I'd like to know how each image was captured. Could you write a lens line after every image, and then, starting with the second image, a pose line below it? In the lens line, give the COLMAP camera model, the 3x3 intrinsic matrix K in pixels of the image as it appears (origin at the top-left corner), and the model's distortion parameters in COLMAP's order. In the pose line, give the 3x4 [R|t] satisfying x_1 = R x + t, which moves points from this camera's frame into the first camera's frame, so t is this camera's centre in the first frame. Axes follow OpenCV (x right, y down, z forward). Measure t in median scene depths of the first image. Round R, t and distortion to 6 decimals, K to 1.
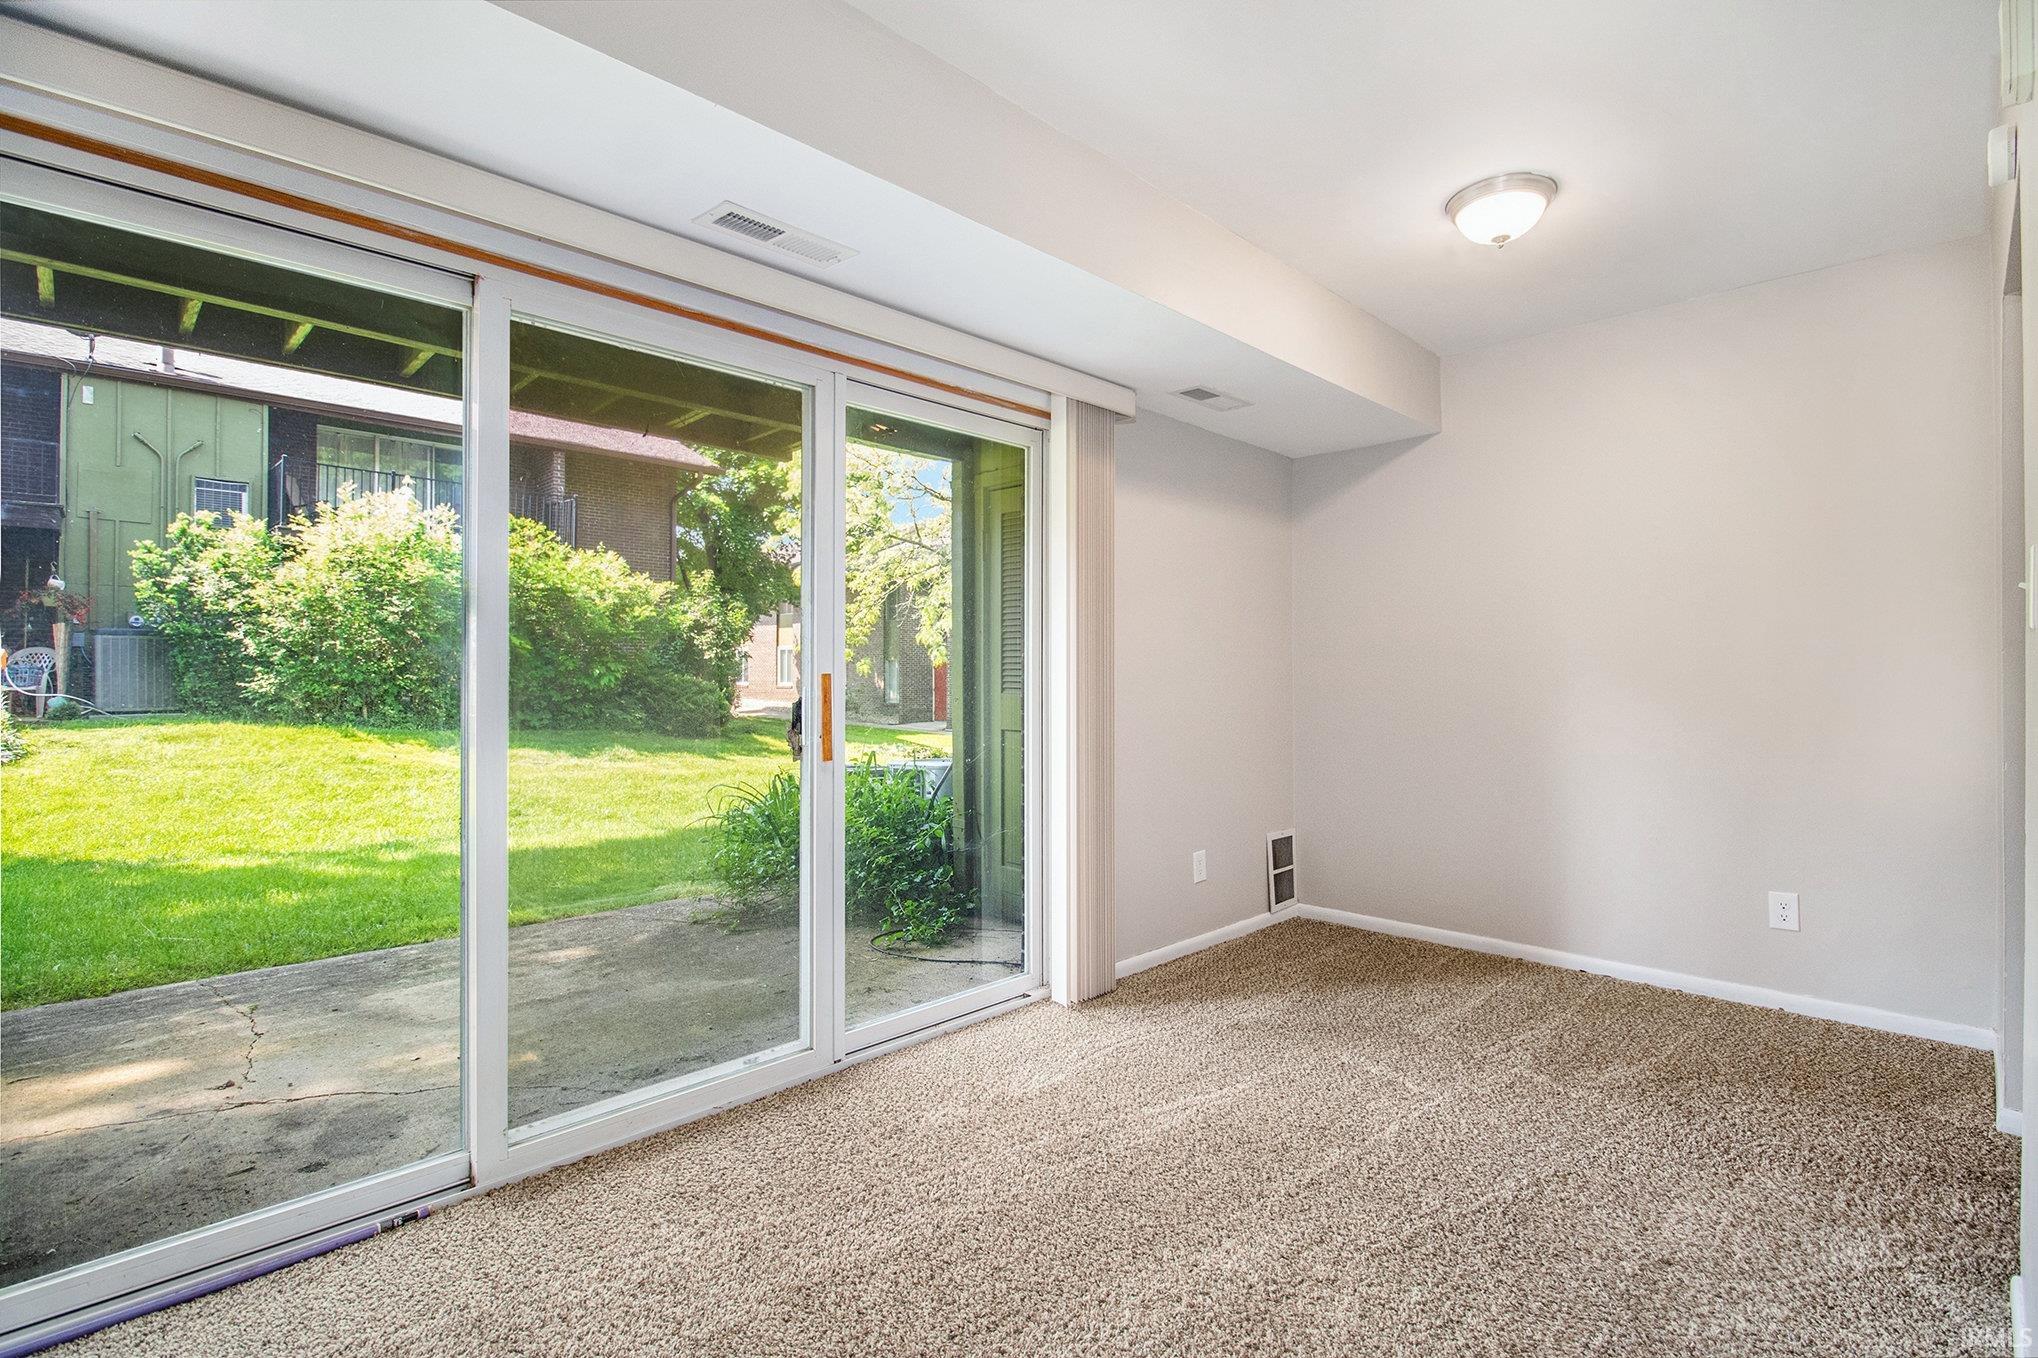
lens RADIAL K [[947.4, 0, 1019.0], [0, 947.4, 679.0], [0, 0, 1]] dist [0.001382, 0.000076]
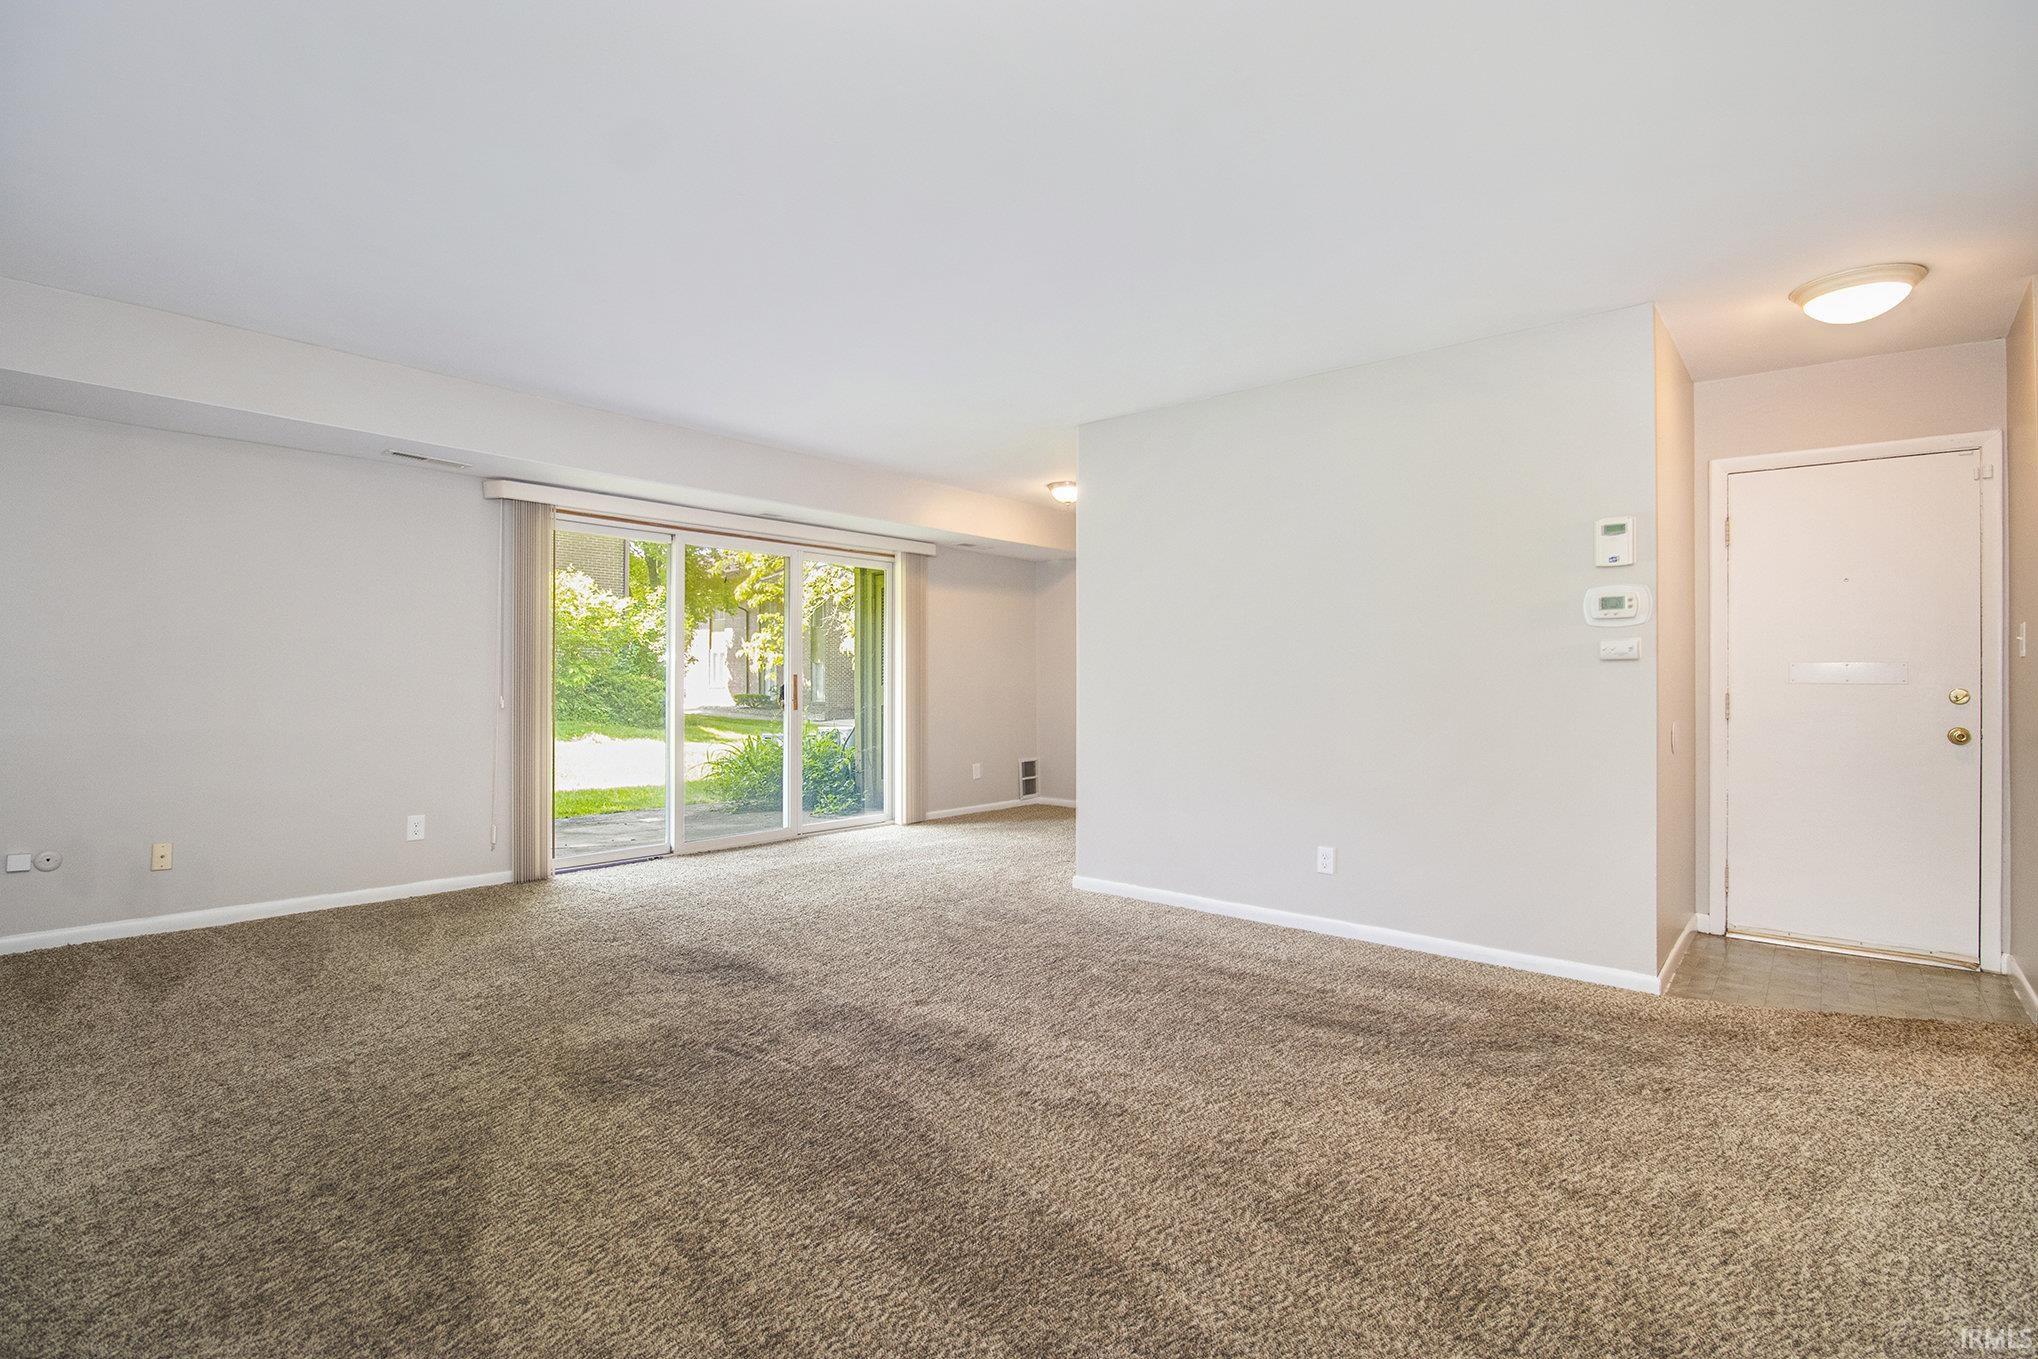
lens RADIAL K [[925.6, 0, 1019.0], [0, 925.6, 679.5], [0, 0, 1]] dist [0.000599, -0.000055]
pose [[0.996739, 0.002525, 0.080653, 0.037792], [-0.002415, 0.999996, -0.001463, 0.001996], [-0.080656, 0.001263, 0.996741, -0.299635]]
